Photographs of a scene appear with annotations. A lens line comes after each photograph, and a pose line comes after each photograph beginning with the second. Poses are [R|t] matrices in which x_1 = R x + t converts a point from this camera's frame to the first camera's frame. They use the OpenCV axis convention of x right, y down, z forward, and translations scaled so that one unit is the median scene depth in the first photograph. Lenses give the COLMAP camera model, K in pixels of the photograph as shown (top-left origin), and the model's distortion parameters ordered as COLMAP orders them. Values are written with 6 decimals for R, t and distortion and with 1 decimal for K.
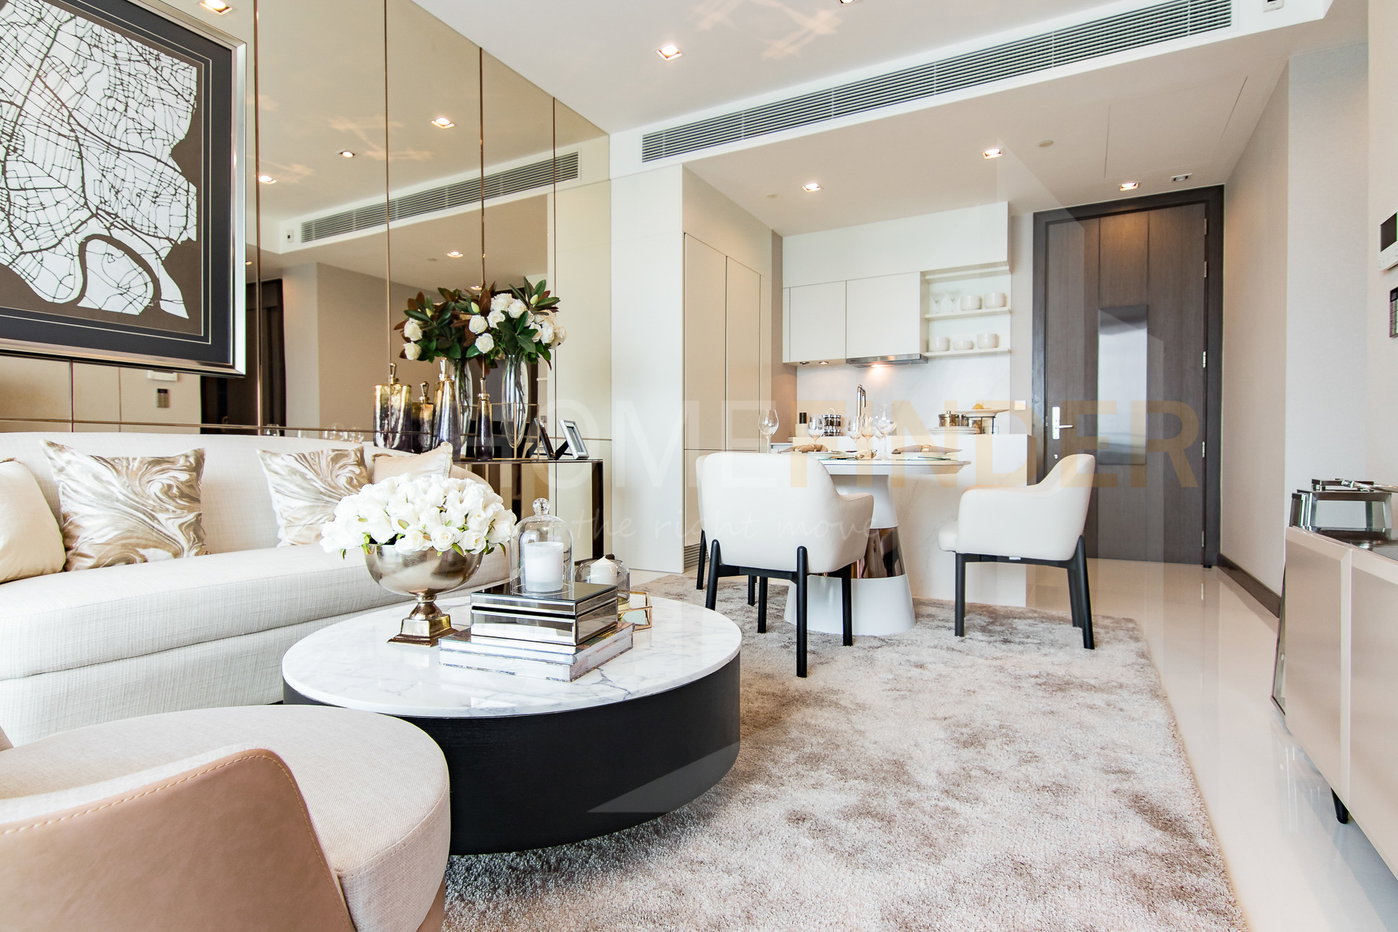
lens RADIAL K [[704.9, 0, 688.7], [0, 704.9, 466.5], [0, 0, 1]] dist [0.021706, -0.015422]
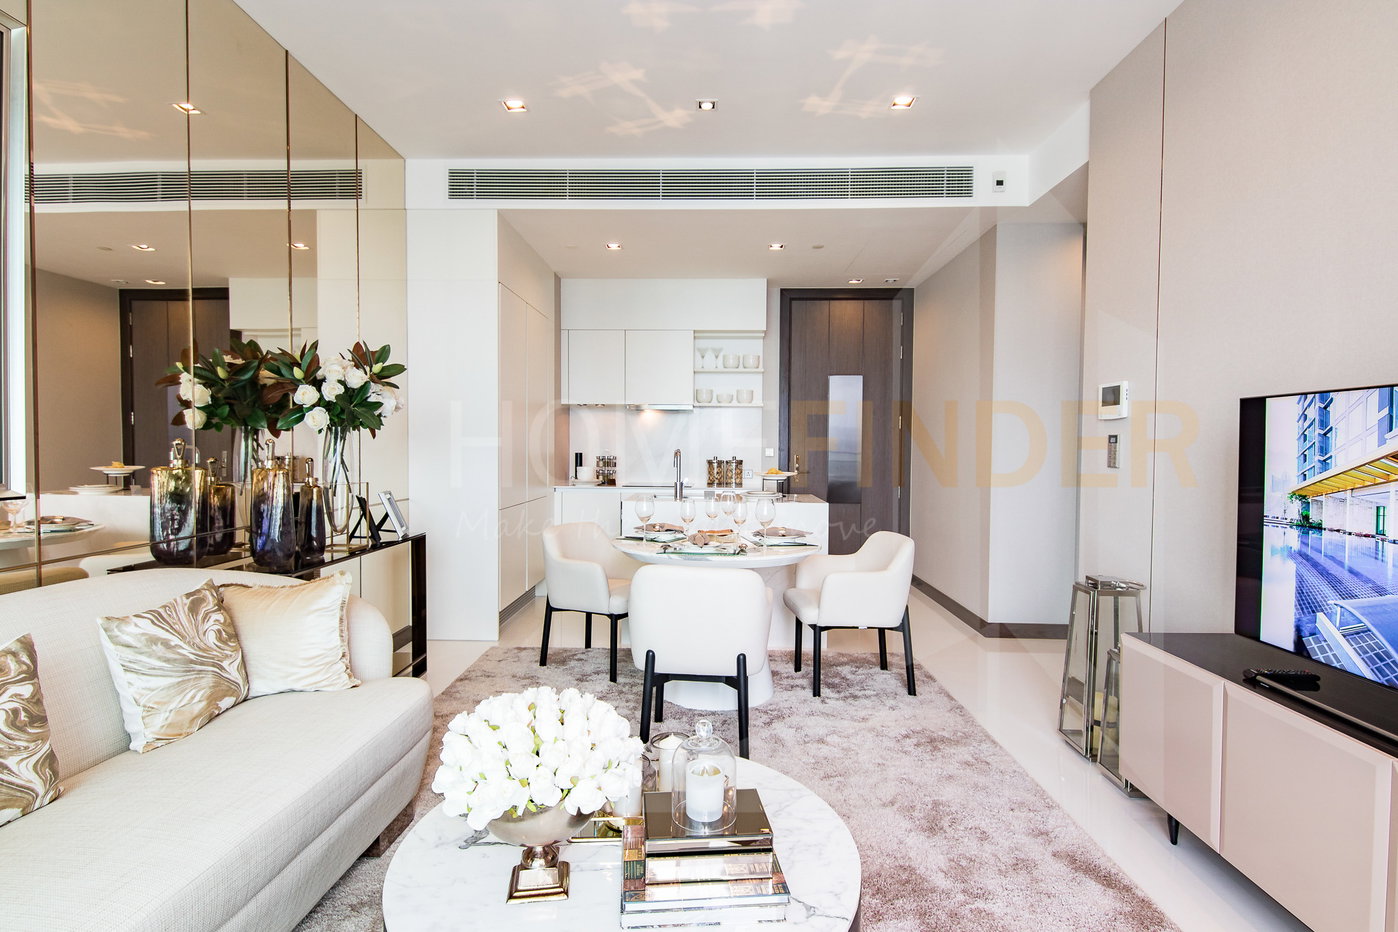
lens RADIAL K [[704.9, 0, 687.1], [0, 704.9, 453.8], [0, 0, 1]] dist [0.021706, -0.015422]
pose [[0.892507, 0.000552, 0.451033, -0.271946], [0.001841, 0.999986, -0.004866, -0.126540], [-0.451030, 0.005173, 0.892494, 0.058442]]
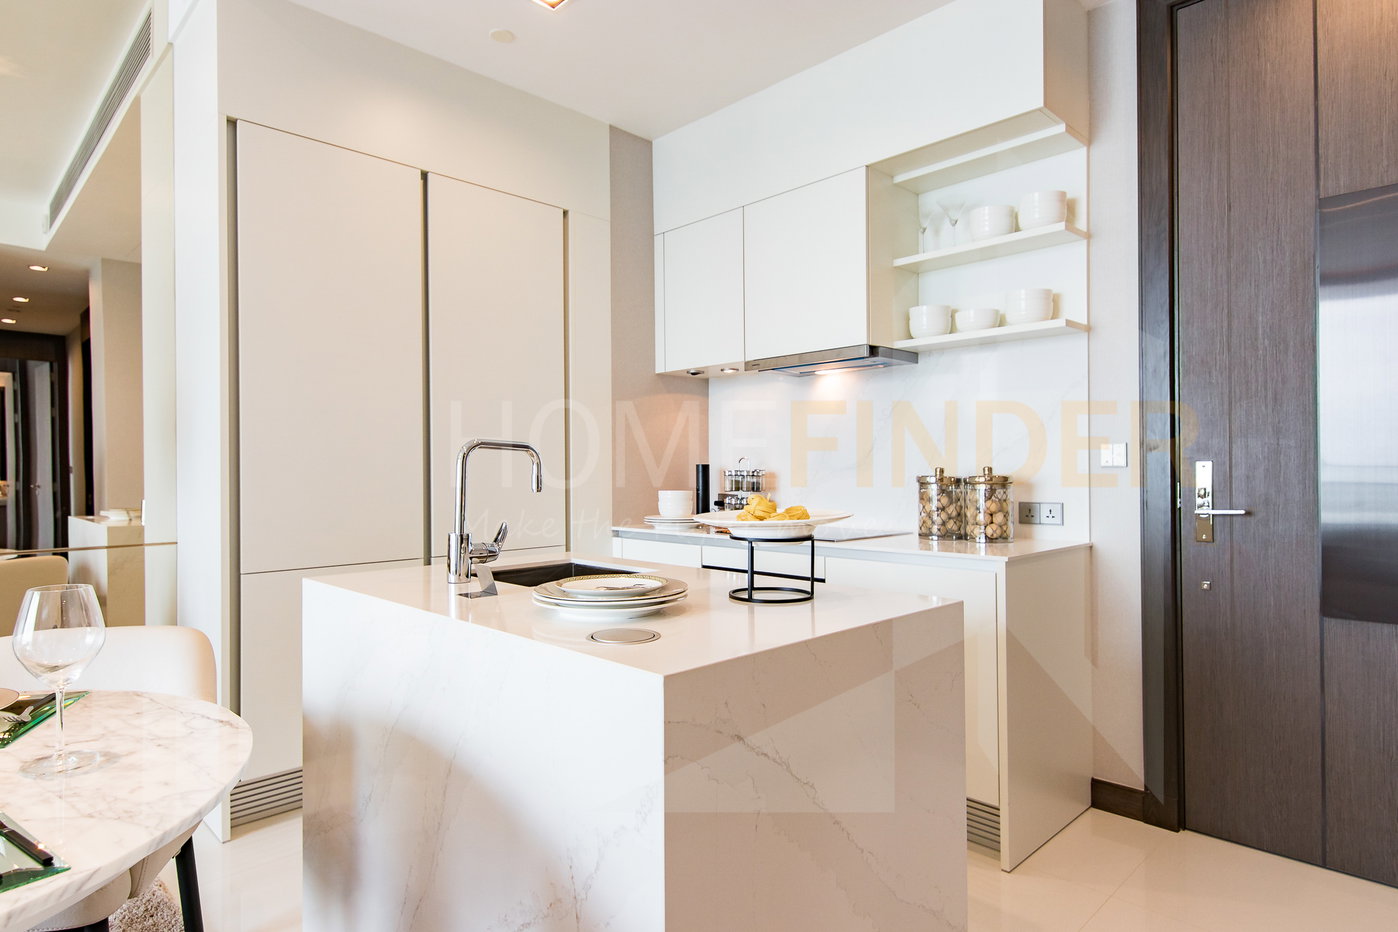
lens RADIAL K [[798.6, 0, 677.4], [0, 798.6, 470.1], [0, 0, 1]] dist [0.020661, -0.010613]
pose [[0.958098, -0.009056, -0.286299, 0.569175], [0.004235, 0.999839, -0.017451, -0.112472], [0.286411, 0.015507, 0.957981, 0.754616]]
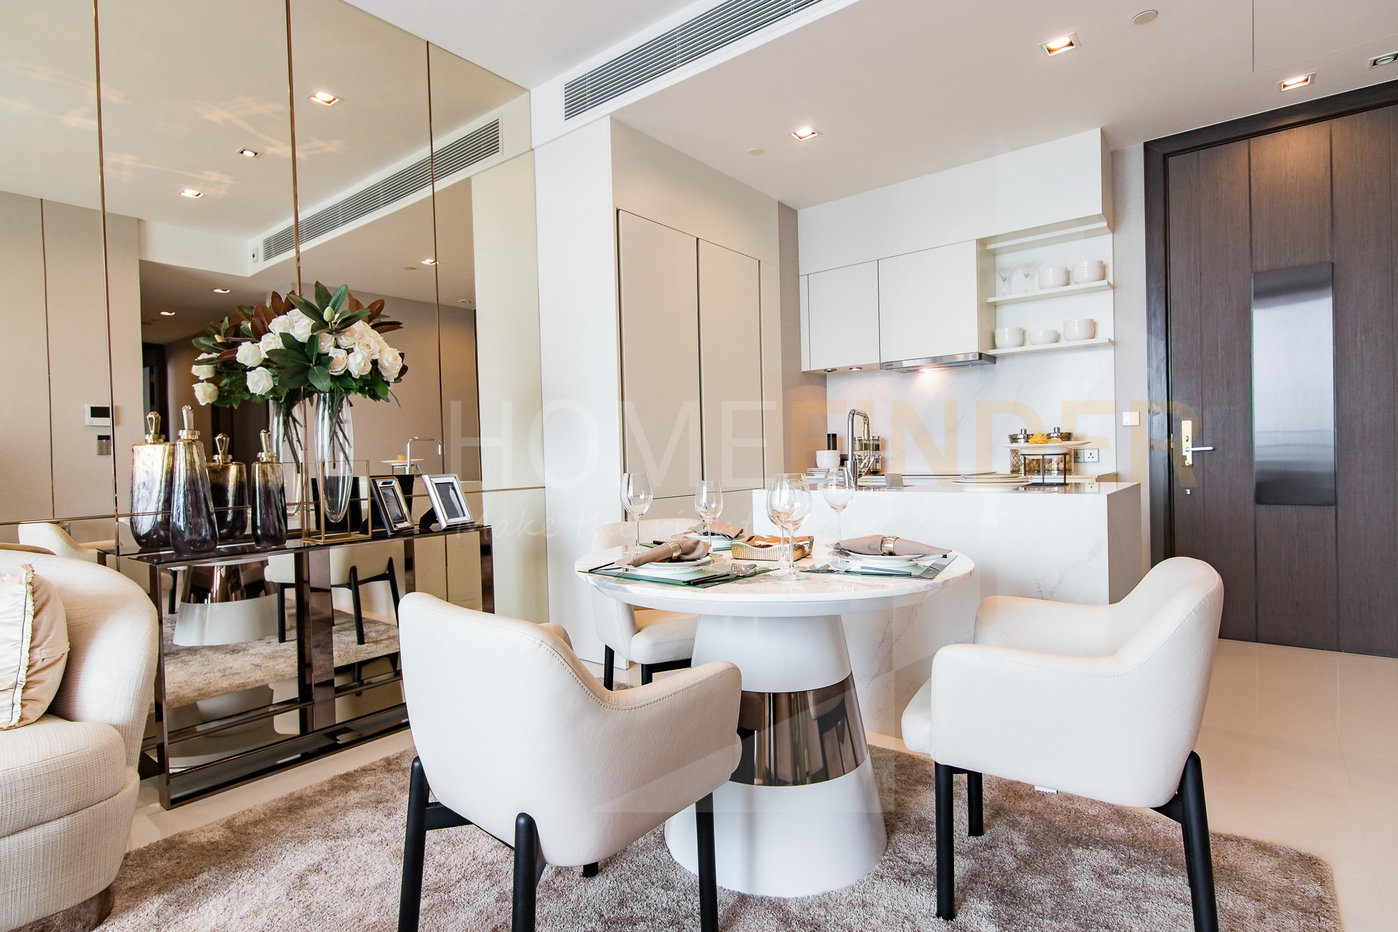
lens RADIAL K [[704.9, 0, 688.5], [0, 704.9, 469.1], [0, 0, 1]] dist [0.021706, -0.015422]
pose [[0.986193, -0.024487, -0.163778, 0.238234], [0.024832, 0.999692, 0.000058, -0.075767], [0.163726, -0.004124, 0.986497, 0.373737]]
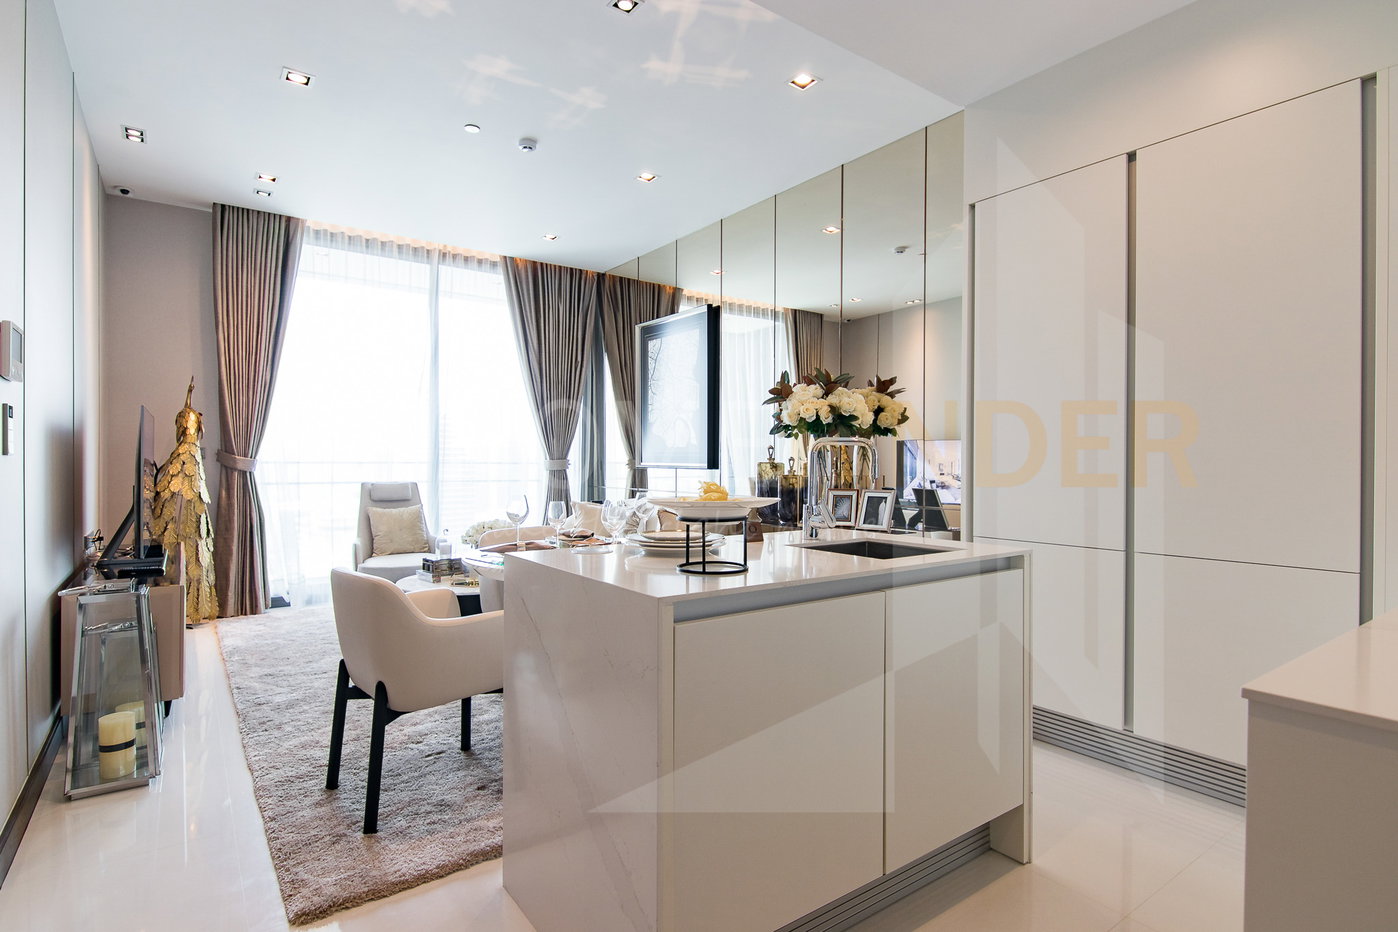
lens RADIAL K [[704.9, 0, 695.3], [0, 704.9, 463.3], [0, 0, 1]] dist [0.021706, -0.015422]
pose [[-0.420584, -0.007437, -0.907223, 0.910248], [-0.019947, 0.999800, 0.001052, -0.111109], [0.907034, 0.018539, -0.420649, 1.374766]]
